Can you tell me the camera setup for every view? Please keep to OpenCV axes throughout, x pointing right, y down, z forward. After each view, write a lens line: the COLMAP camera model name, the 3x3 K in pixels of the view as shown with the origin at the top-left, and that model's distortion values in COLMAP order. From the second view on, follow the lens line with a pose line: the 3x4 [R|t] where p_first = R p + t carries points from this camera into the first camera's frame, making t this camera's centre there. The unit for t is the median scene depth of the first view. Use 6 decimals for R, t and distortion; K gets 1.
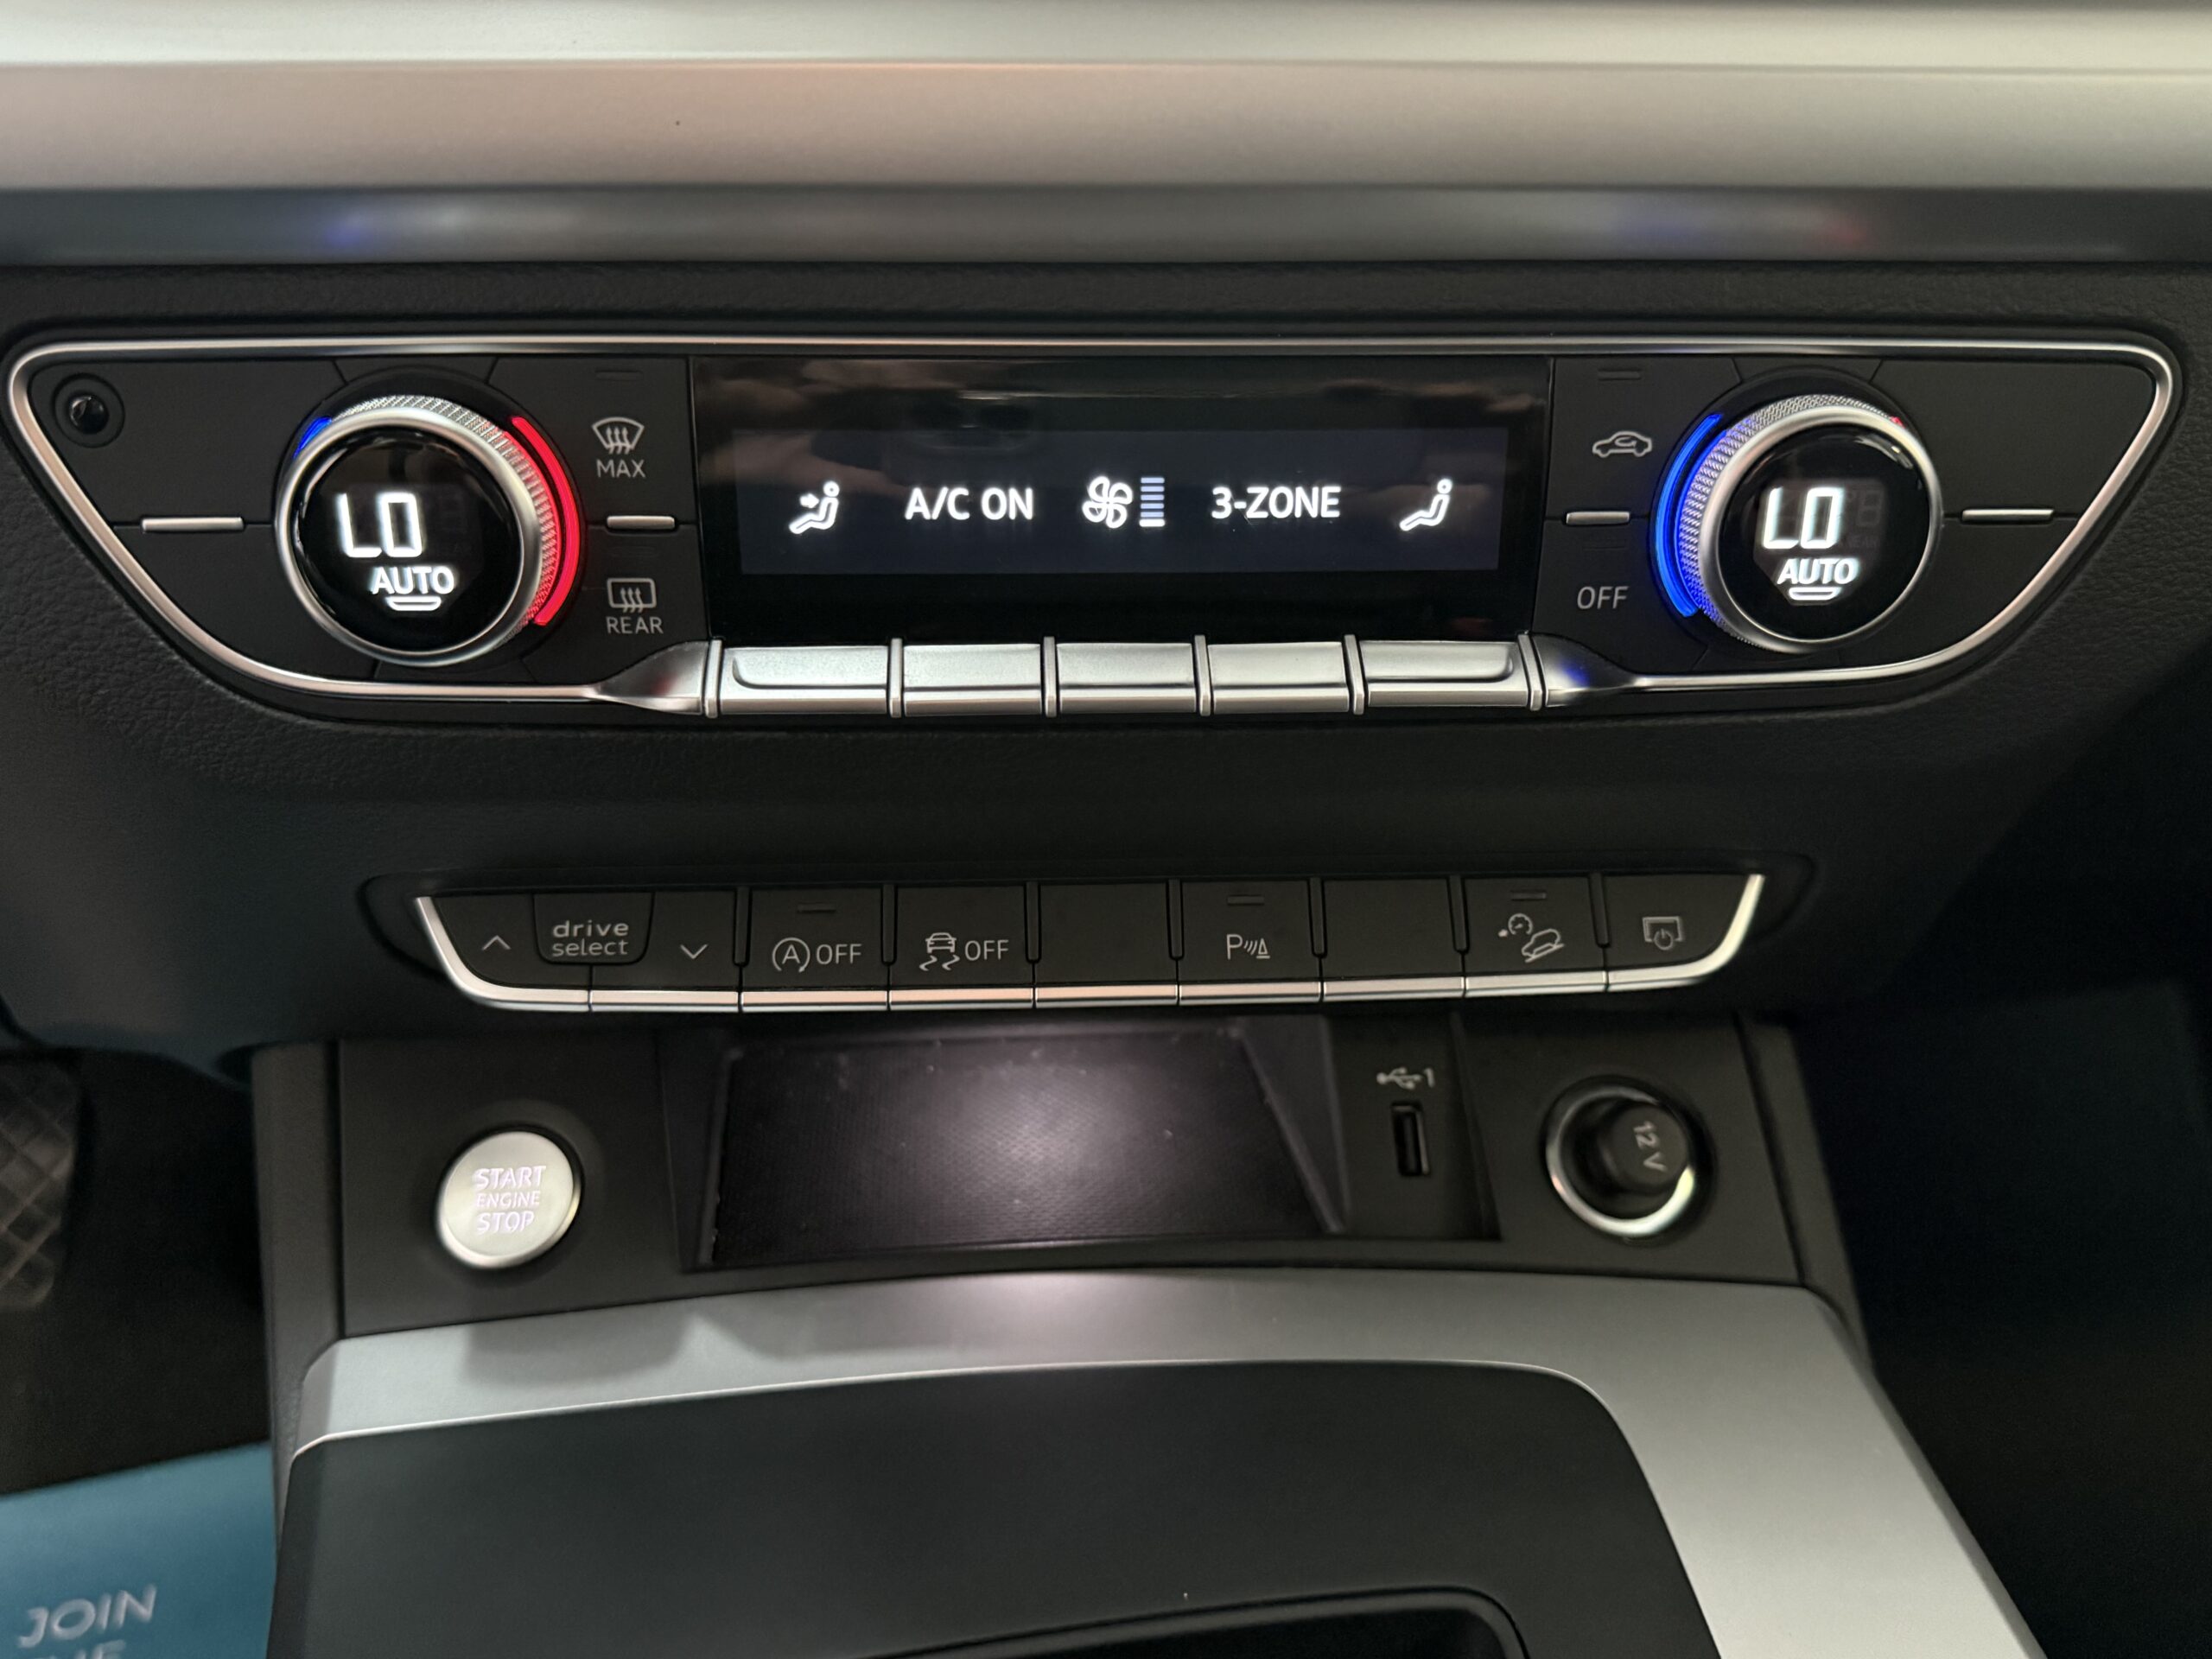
lens RADIAL K [[1753.9, 0, 1106.0], [0, 1753.9, 829.5], [0, 0, 1]] dist [0.158974, -0.334174]
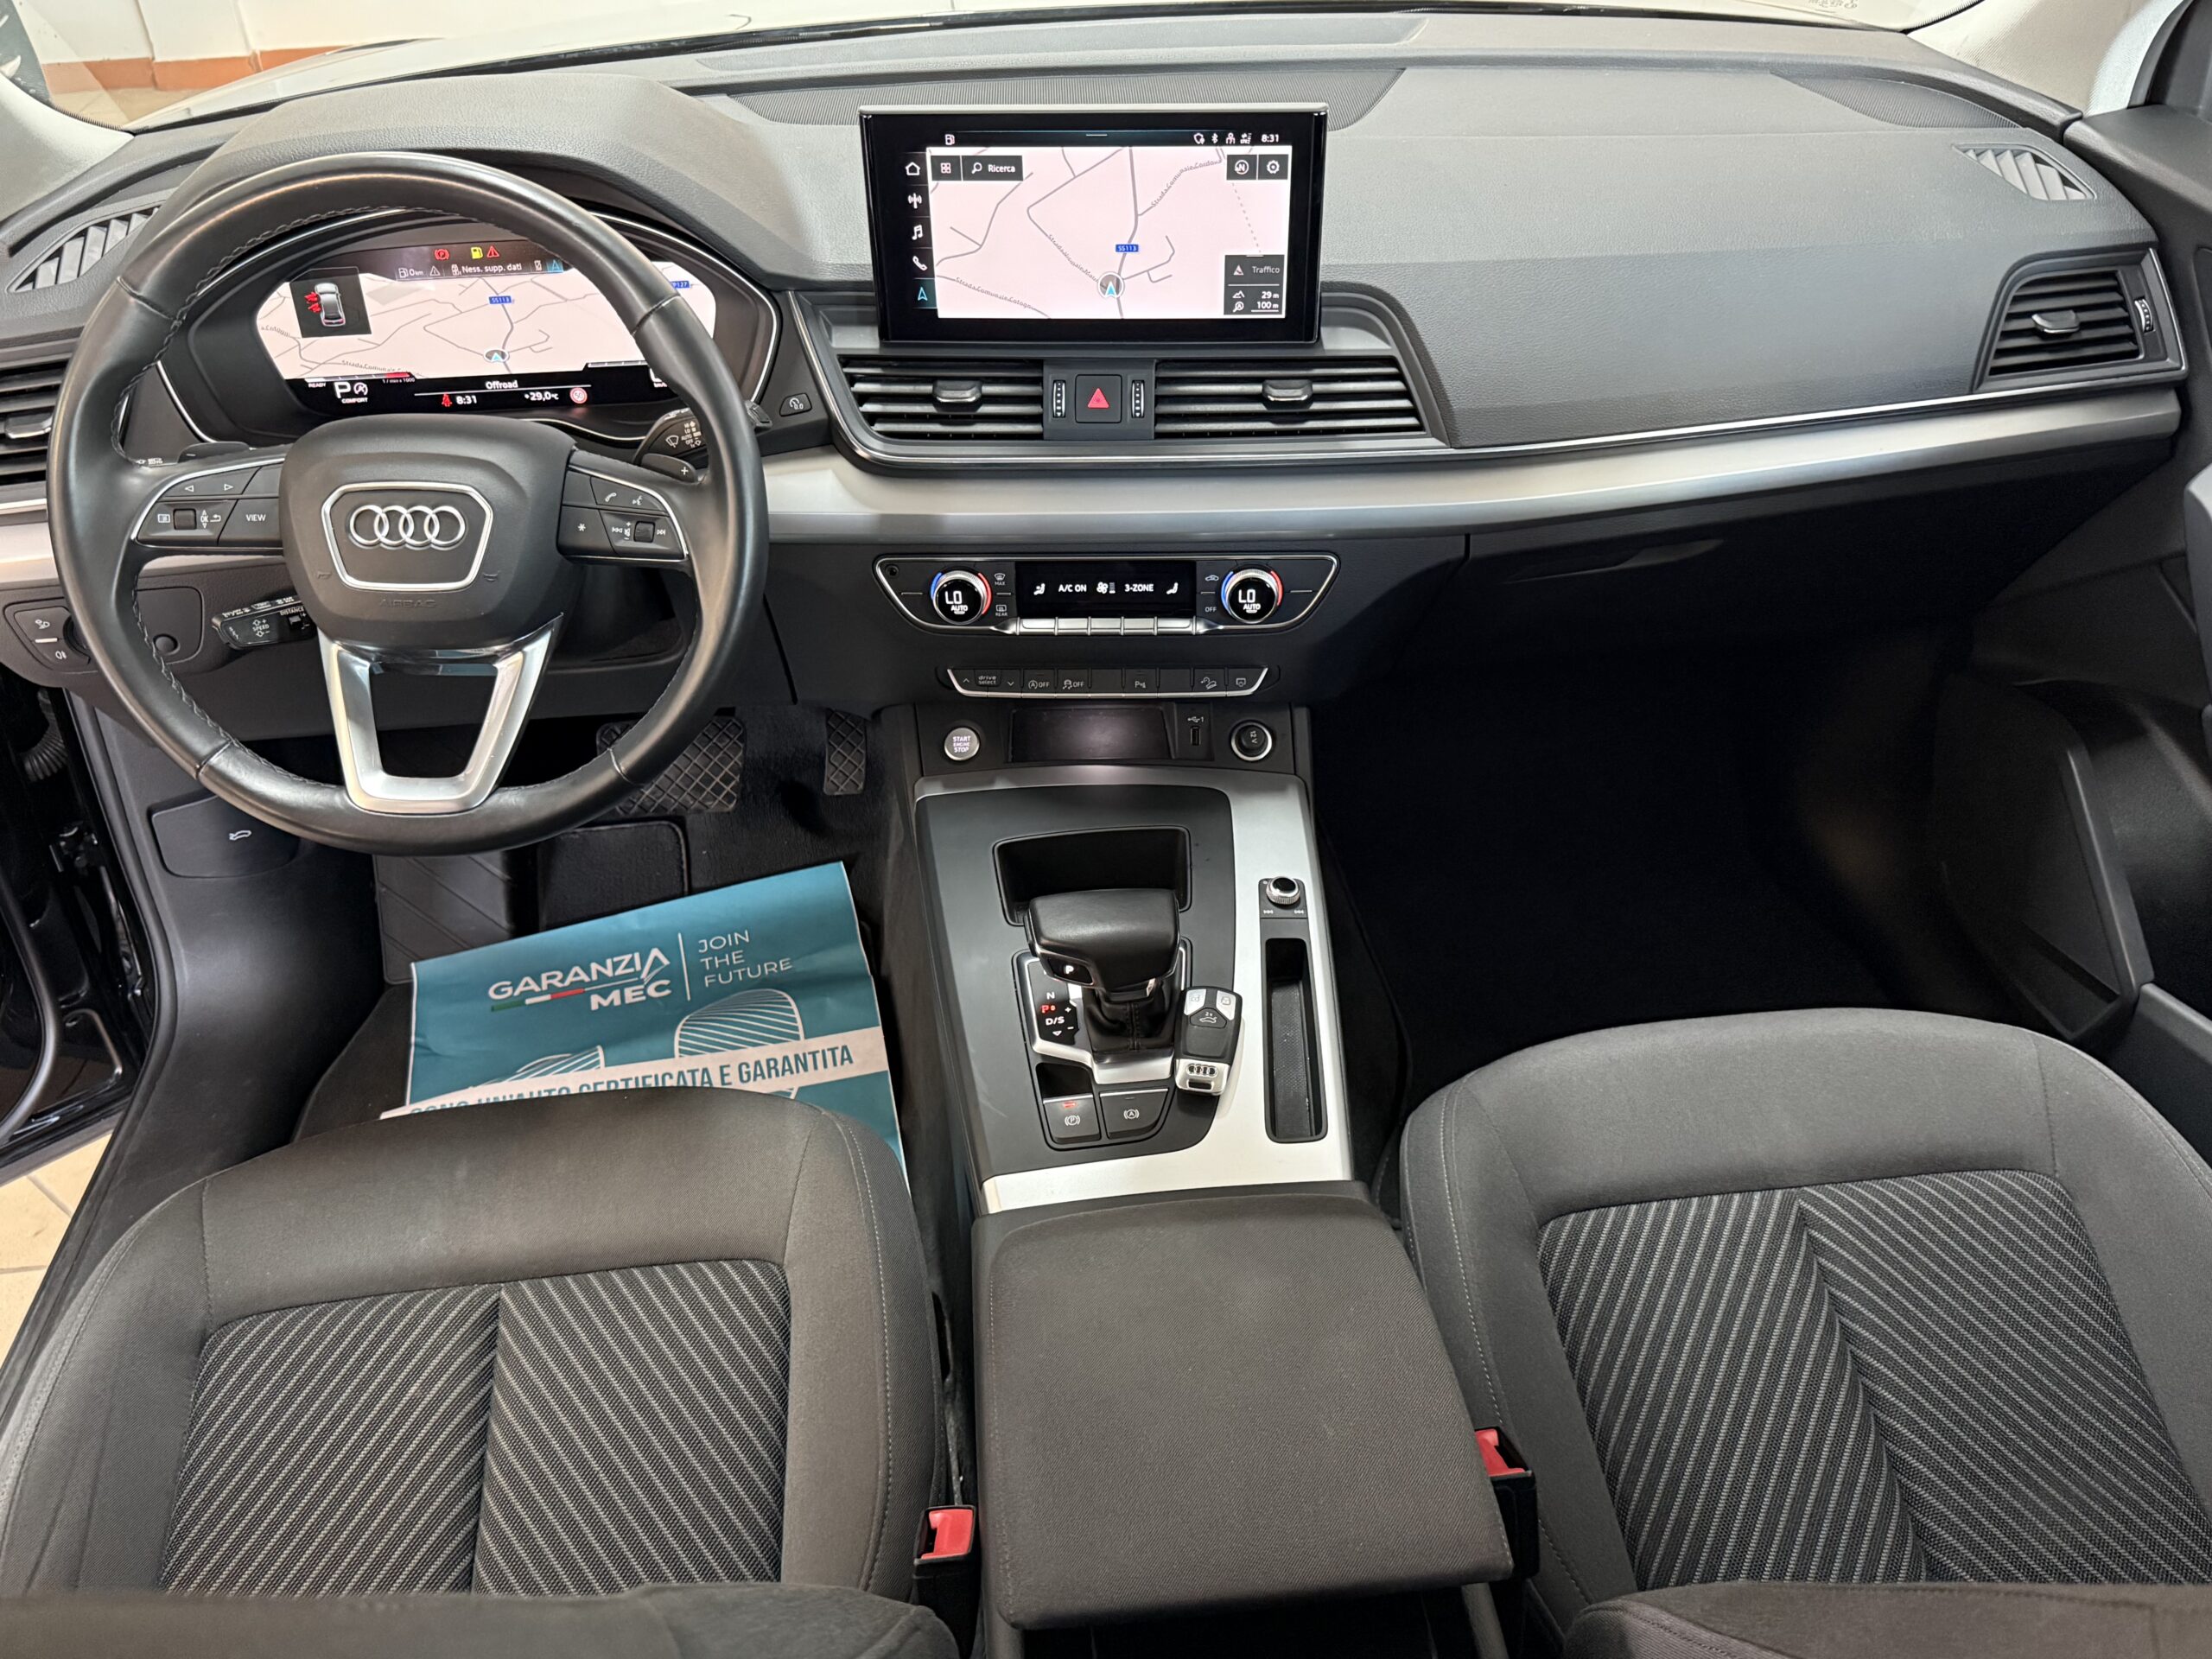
lens RADIAL K [[1842.0, 0, 1128.5], [0, 1842.0, 830.3], [0, 0, 1]] dist [0.180140, -0.366369]
pose [[0.994481, 0.024149, -0.102096, 0.515632], [-0.006959, 0.986188, 0.165483, -0.322643], [0.104682, -0.163859, 0.980914, -3.419942]]
